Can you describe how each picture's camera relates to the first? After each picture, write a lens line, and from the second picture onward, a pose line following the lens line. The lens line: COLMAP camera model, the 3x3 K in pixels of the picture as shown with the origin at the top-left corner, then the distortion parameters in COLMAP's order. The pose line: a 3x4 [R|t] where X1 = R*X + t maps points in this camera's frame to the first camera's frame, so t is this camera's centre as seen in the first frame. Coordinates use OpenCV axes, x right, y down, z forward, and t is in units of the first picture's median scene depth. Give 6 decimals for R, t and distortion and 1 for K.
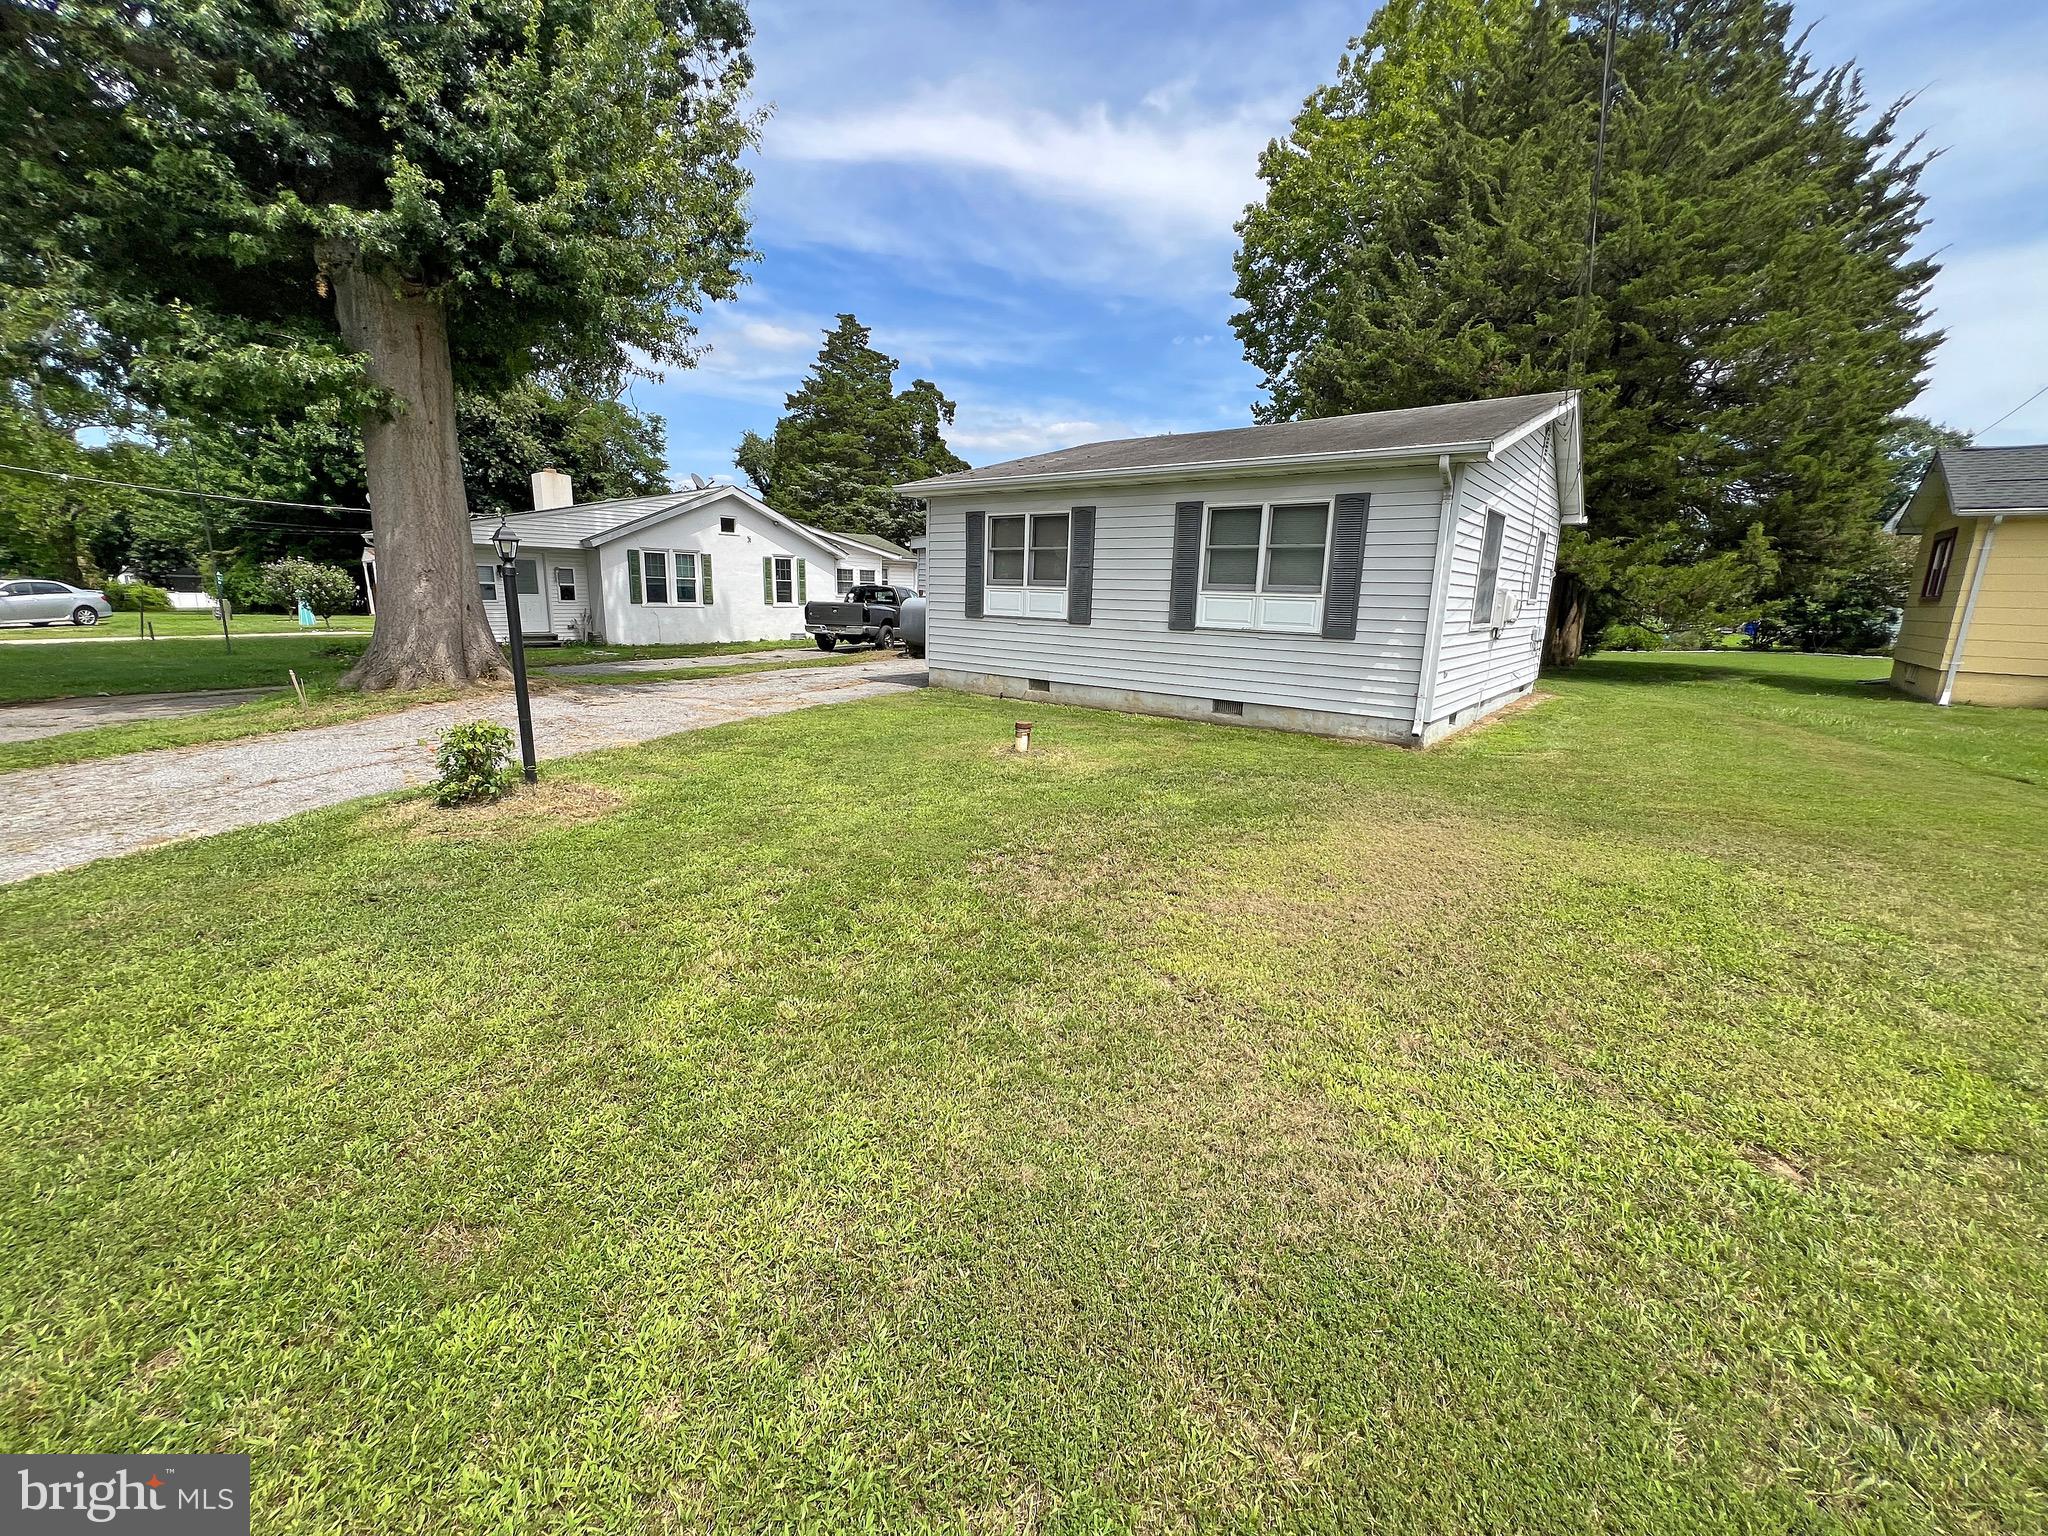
lens RADIAL K [[826.5, 0, 1019.4], [0, 826.5, 770.1], [0, 0, 1]] dist [-0.003968, 0.001437]
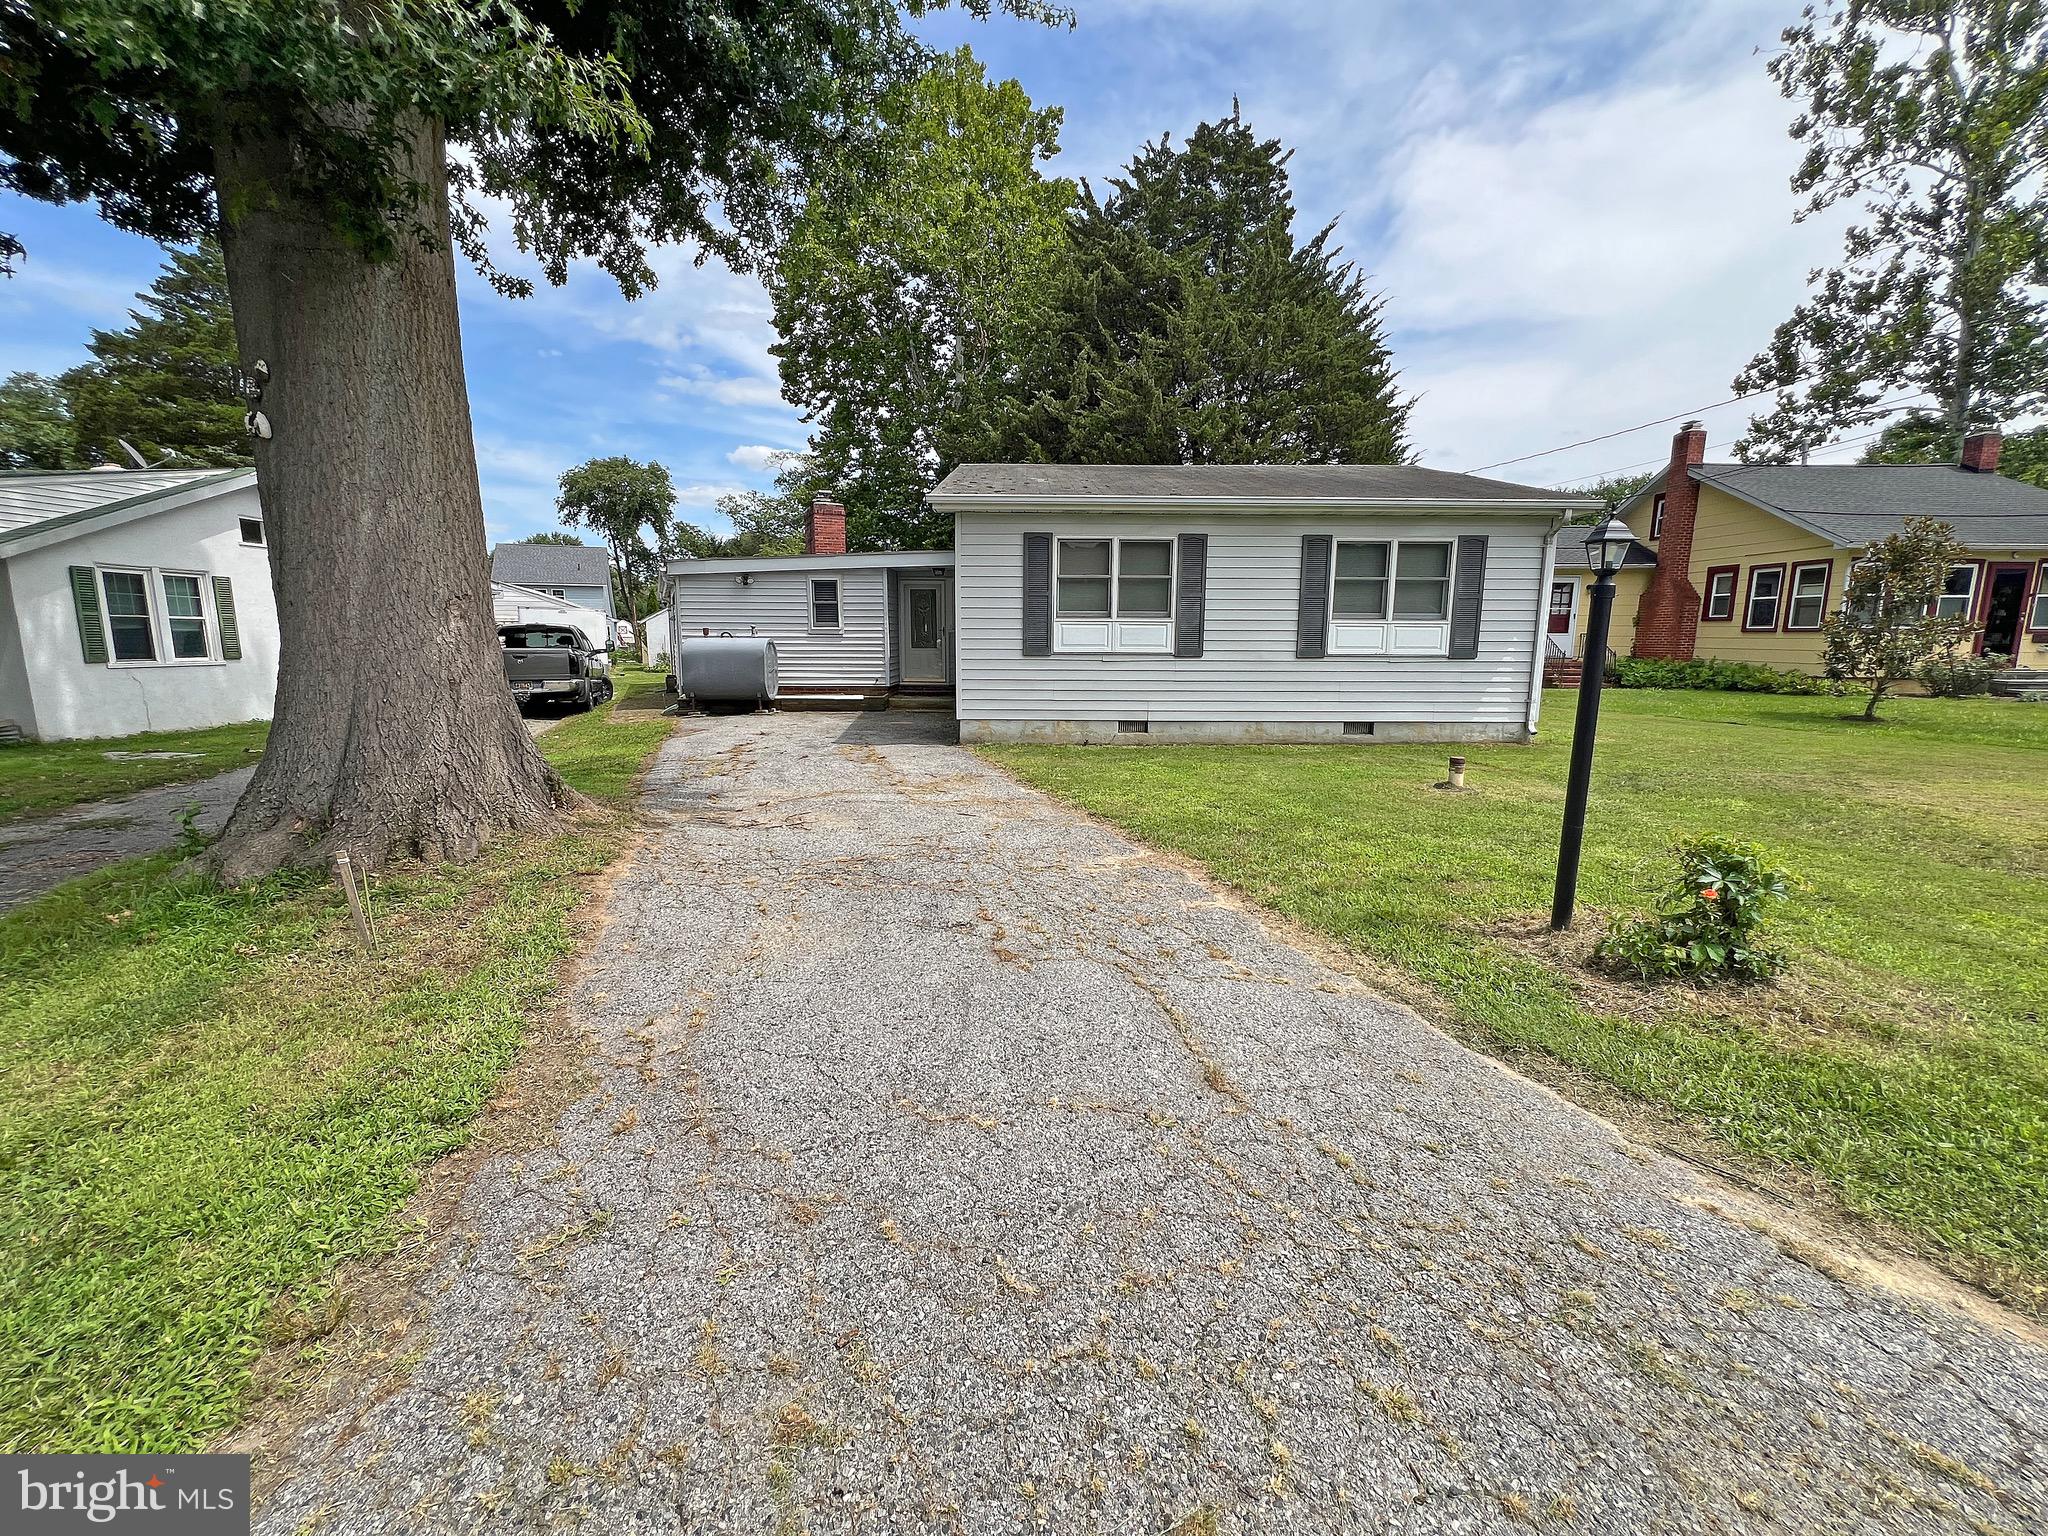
lens RADIAL K [[826.5, 0, 1018.5], [0, 826.5, 770.2], [0, 0, 1]] dist [-0.003968, 0.001437]
pose [[0.777261, -0.123994, 0.616839, -0.685327], [0.149439, 0.988716, 0.010443, -0.089912], [-0.611173, 0.084063, 0.787020, 0.395925]]
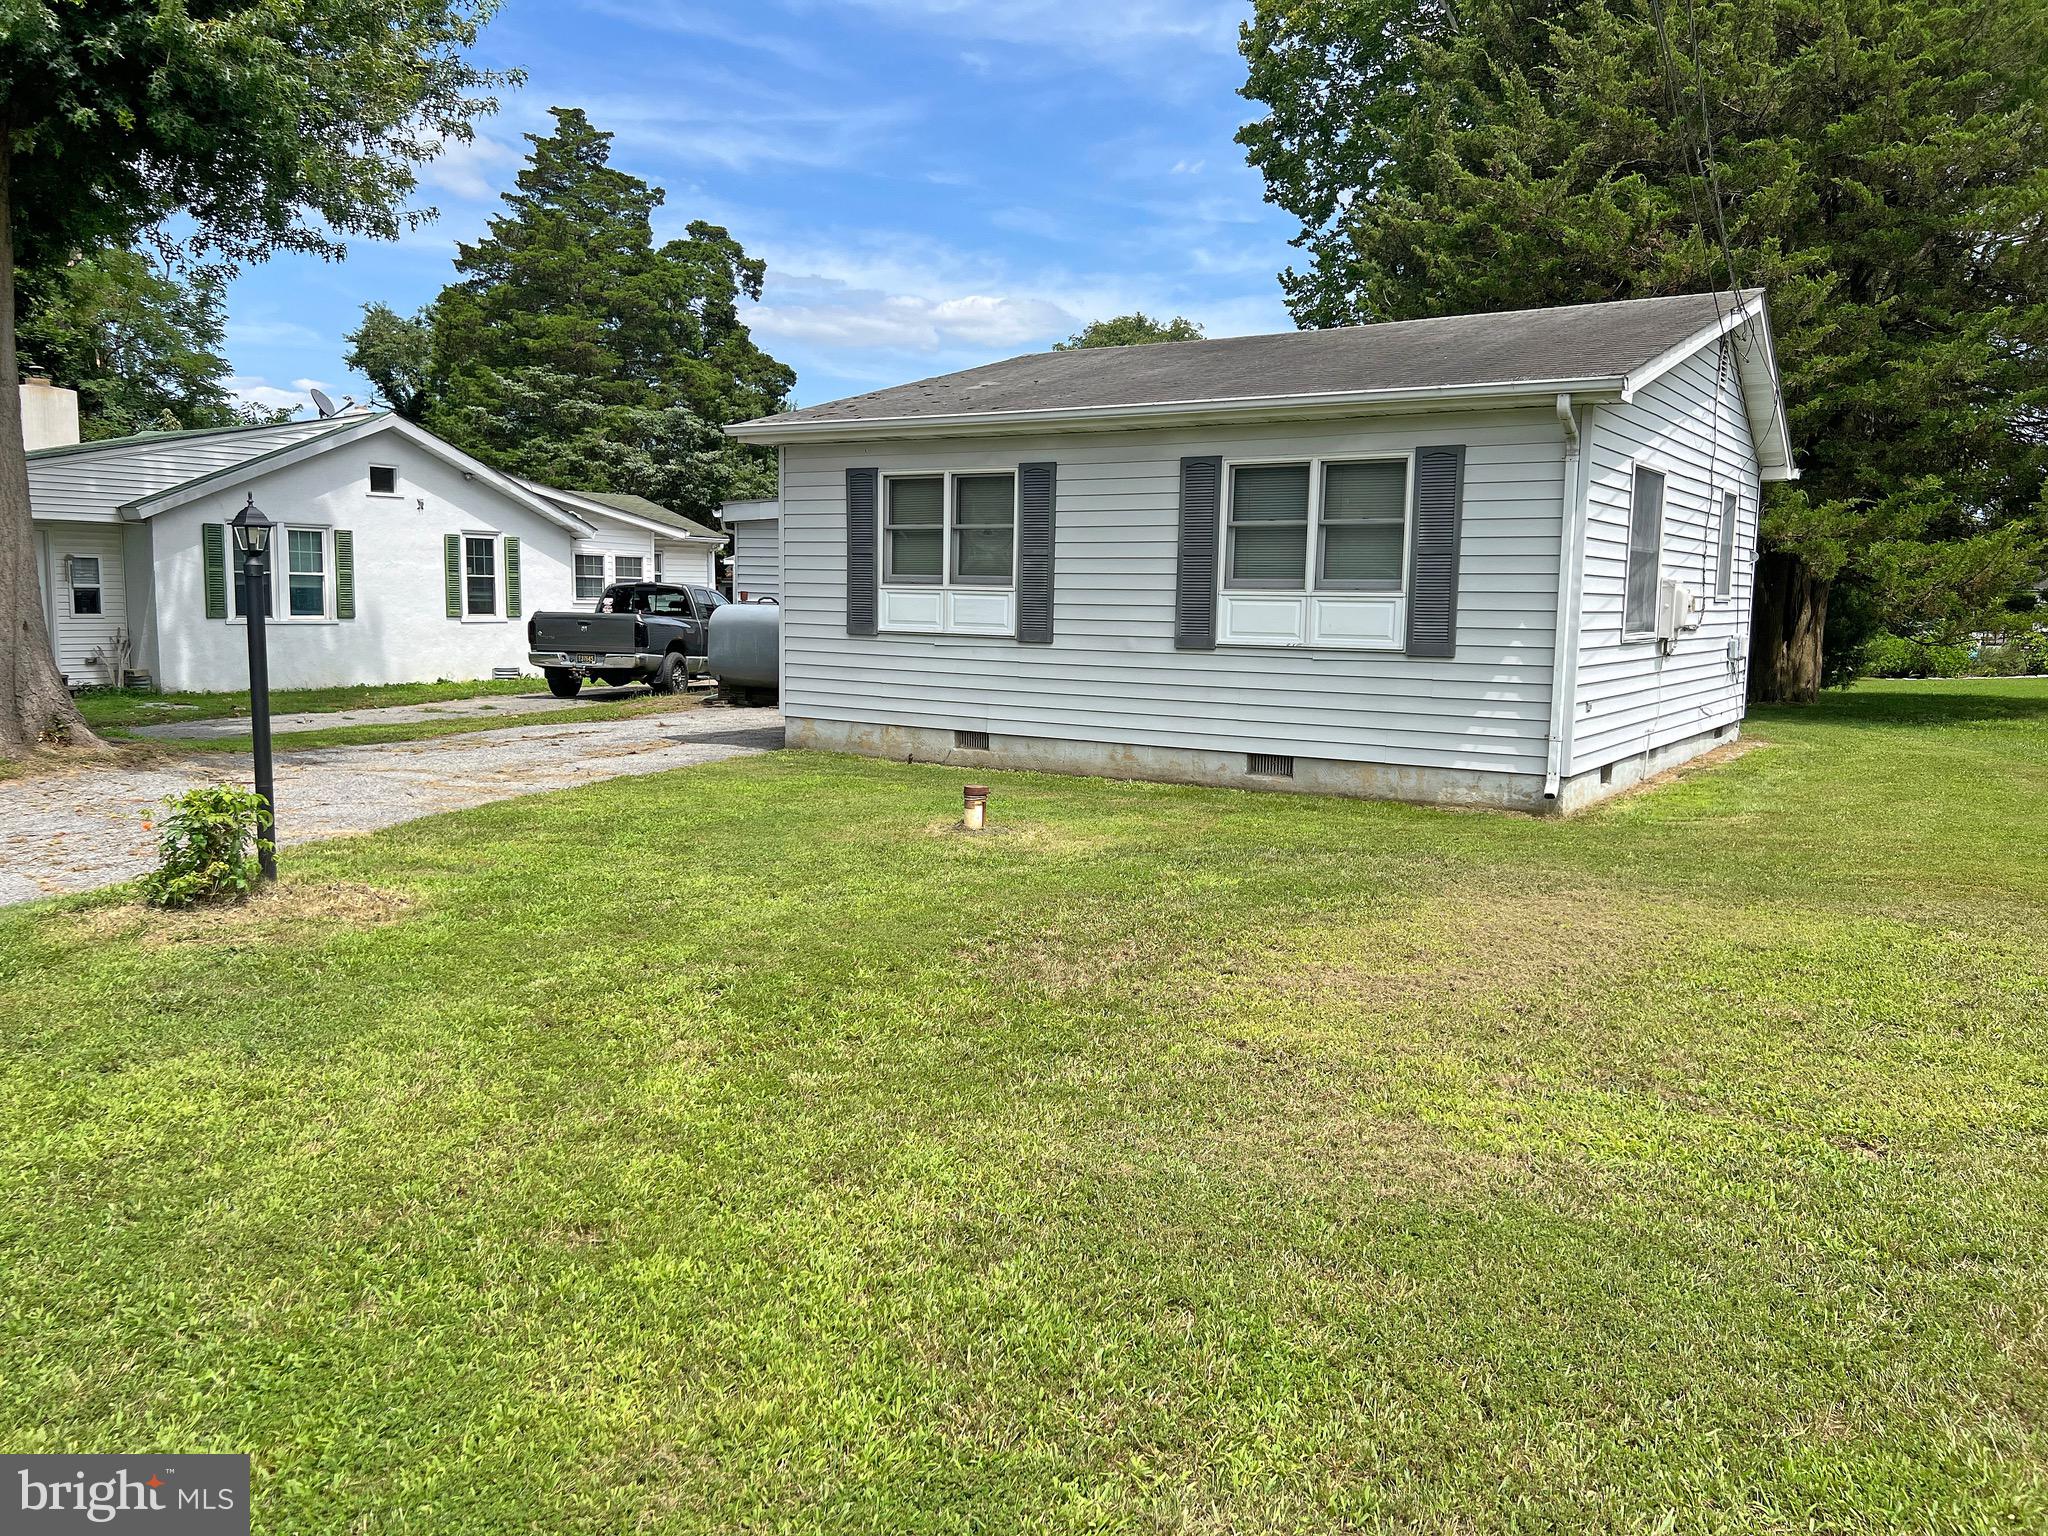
lens RADIAL K [[1541.2, 0, 1022.2], [0, 1541.2, 776.3], [0, 0, 1]] dist [0.059595, -0.067157]
pose [[0.995156, -0.021036, 0.096036, -0.054085], [0.029912, 0.995315, -0.091940, 0.035125], [-0.093652, 0.094367, 0.991123, -0.168125]]
